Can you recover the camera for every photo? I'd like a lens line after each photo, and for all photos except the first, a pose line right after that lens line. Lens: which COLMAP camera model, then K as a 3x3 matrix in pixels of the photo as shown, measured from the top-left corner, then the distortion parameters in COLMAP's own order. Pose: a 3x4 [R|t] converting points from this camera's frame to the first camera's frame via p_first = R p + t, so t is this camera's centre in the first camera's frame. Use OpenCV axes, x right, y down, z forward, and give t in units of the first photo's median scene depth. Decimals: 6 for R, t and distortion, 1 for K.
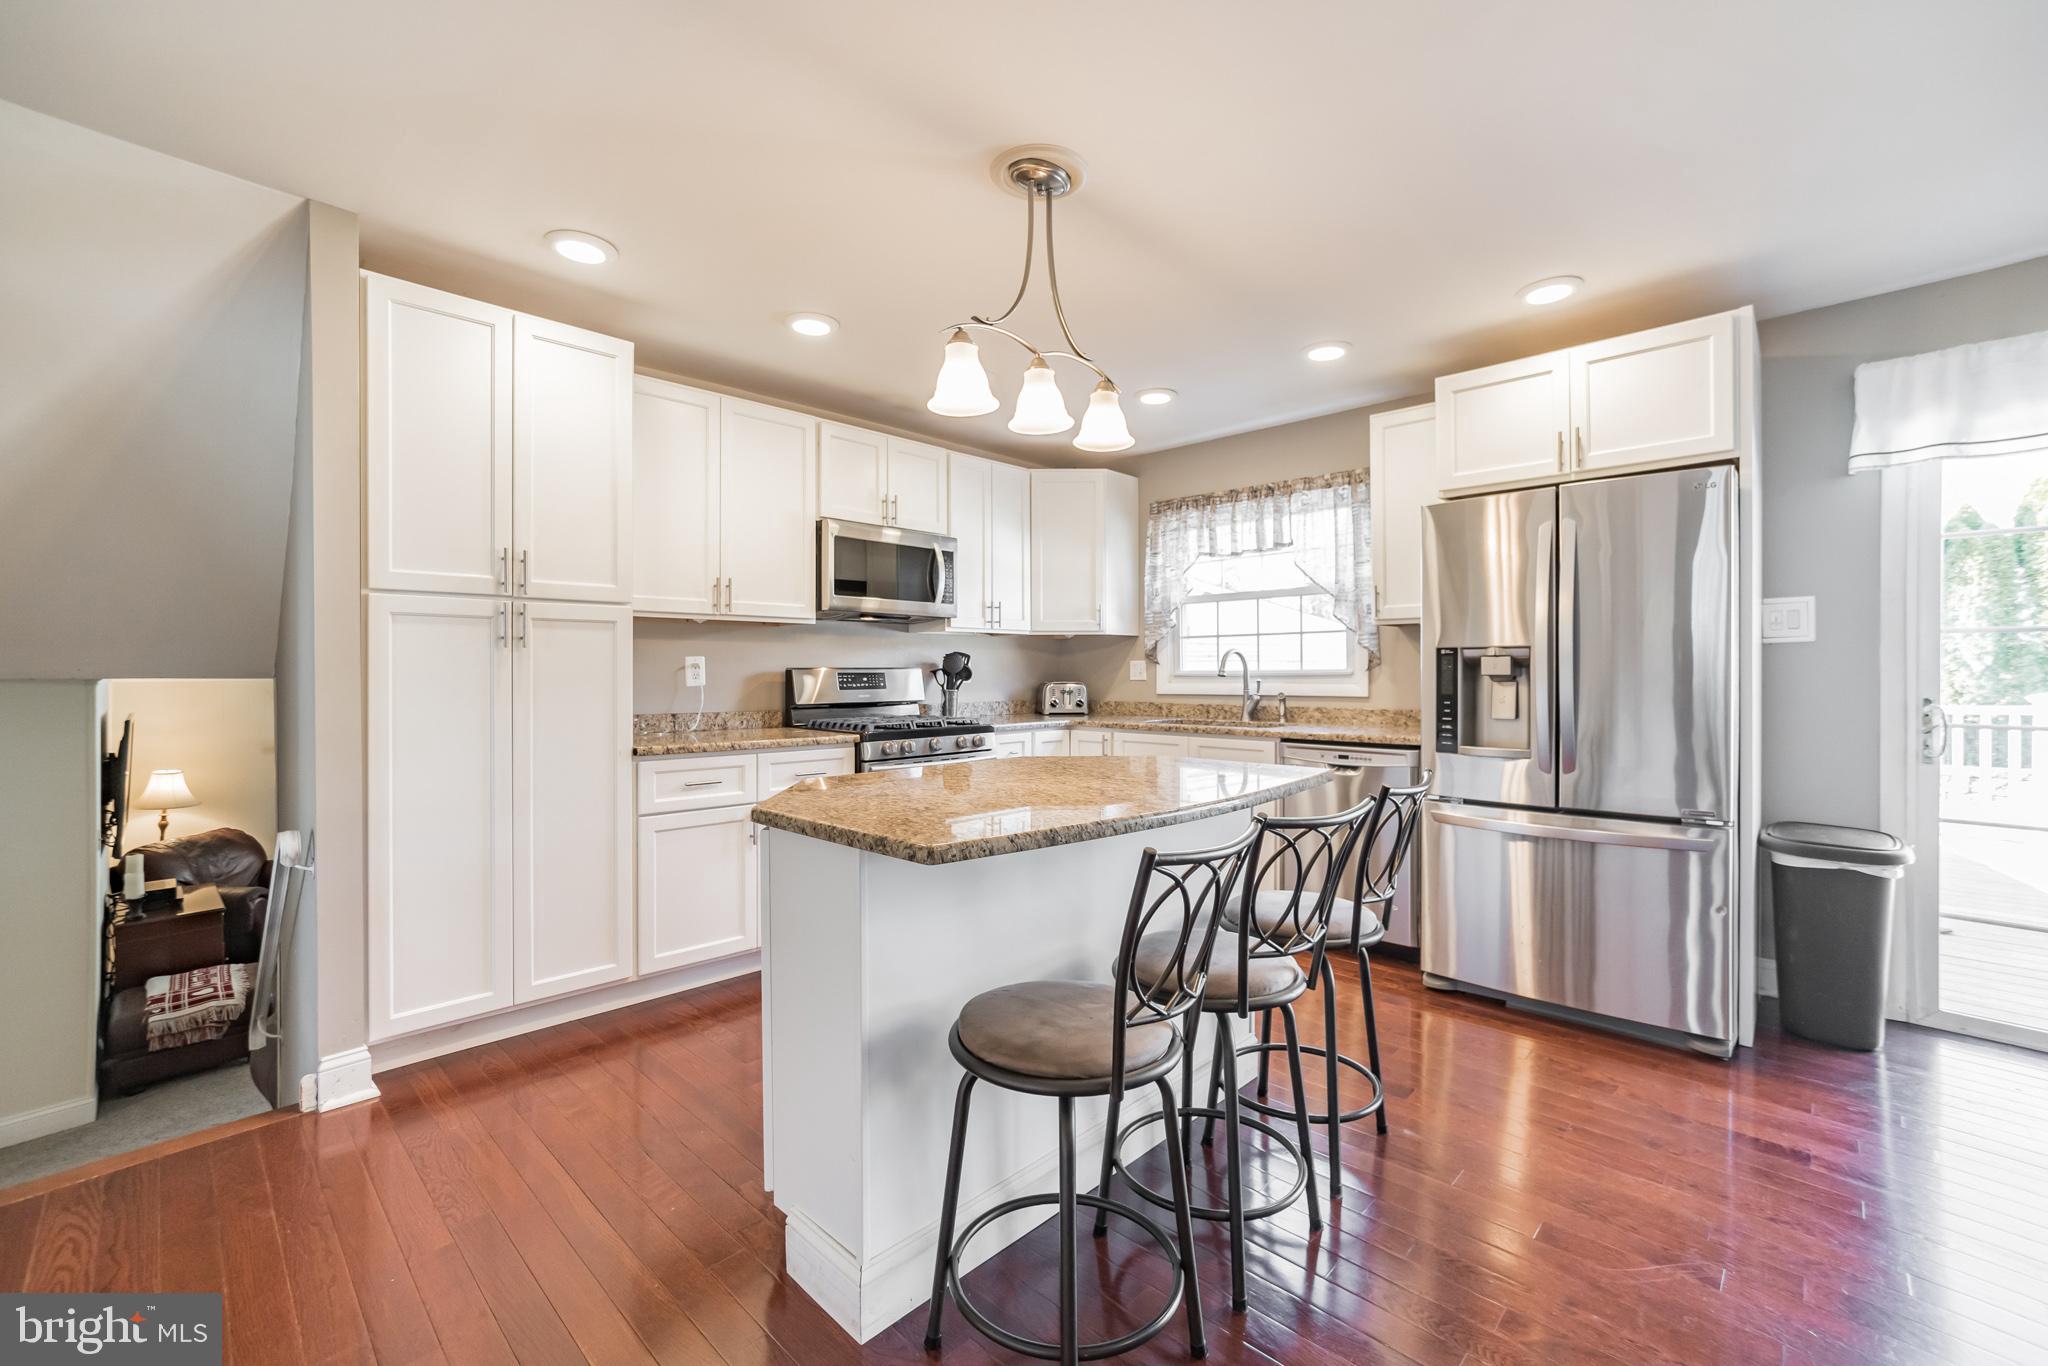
lens RADIAL K [[871.1, 0, 1016.3], [0, 871.1, 682.8], [0, 0, 1]] dist [-0.000606, 0.000187]
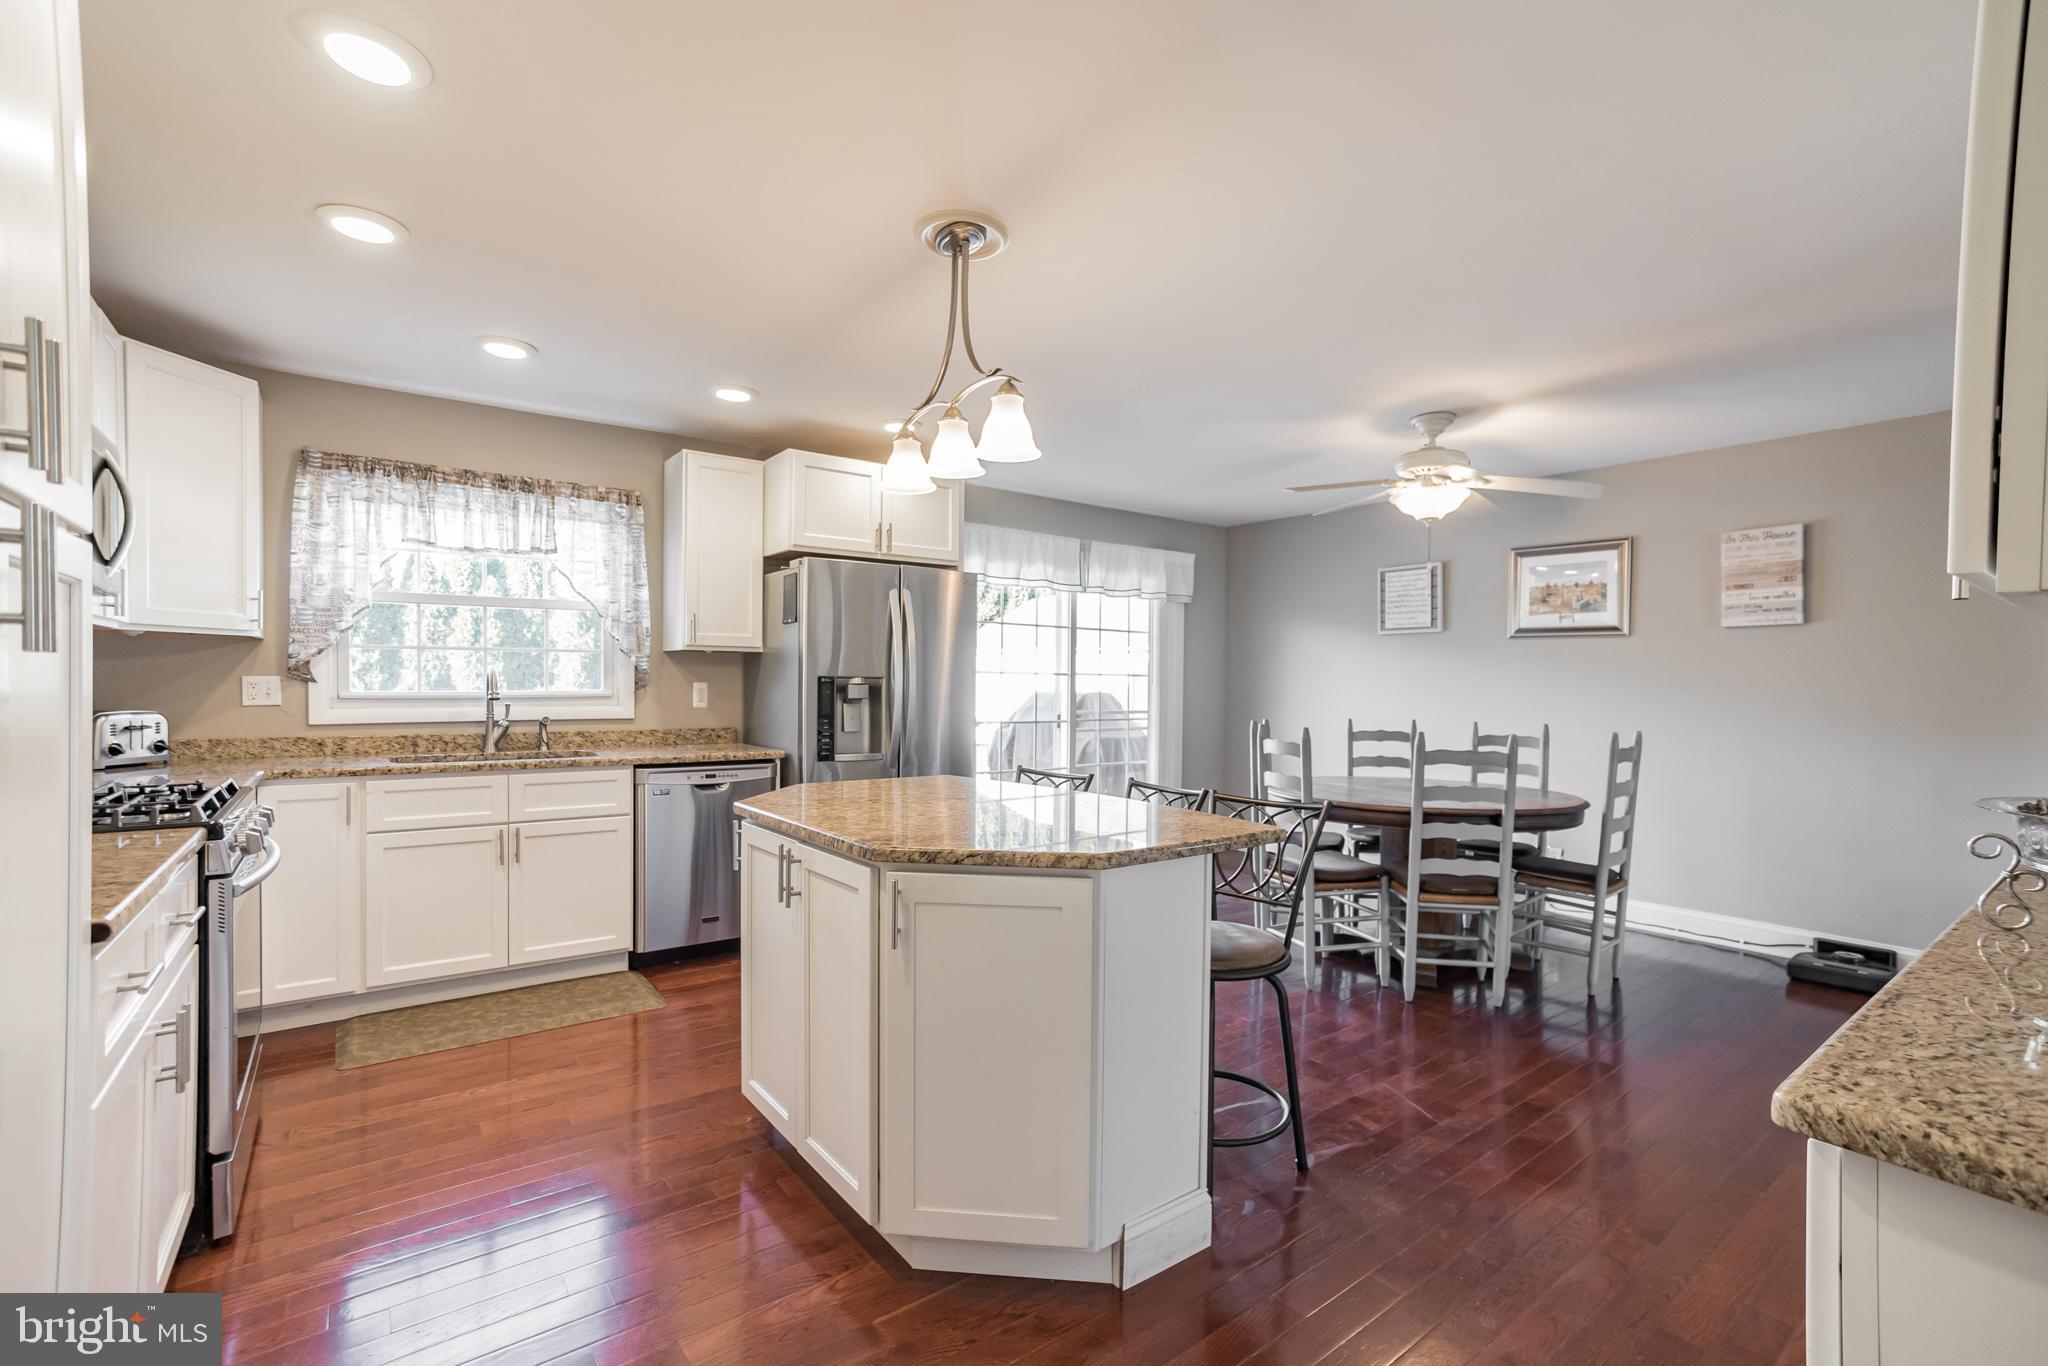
lens RADIAL K [[871.1, 0, 1016.3], [0, 871.1, 682.8], [0, 0, 1]] dist [-0.000606, 0.000187]
pose [[0.188849, 0.003974, 0.981998, -0.494261], [0.004345, 0.999979, -0.004883, -0.017564], [-0.981997, 0.005189, 0.188828, 0.370973]]
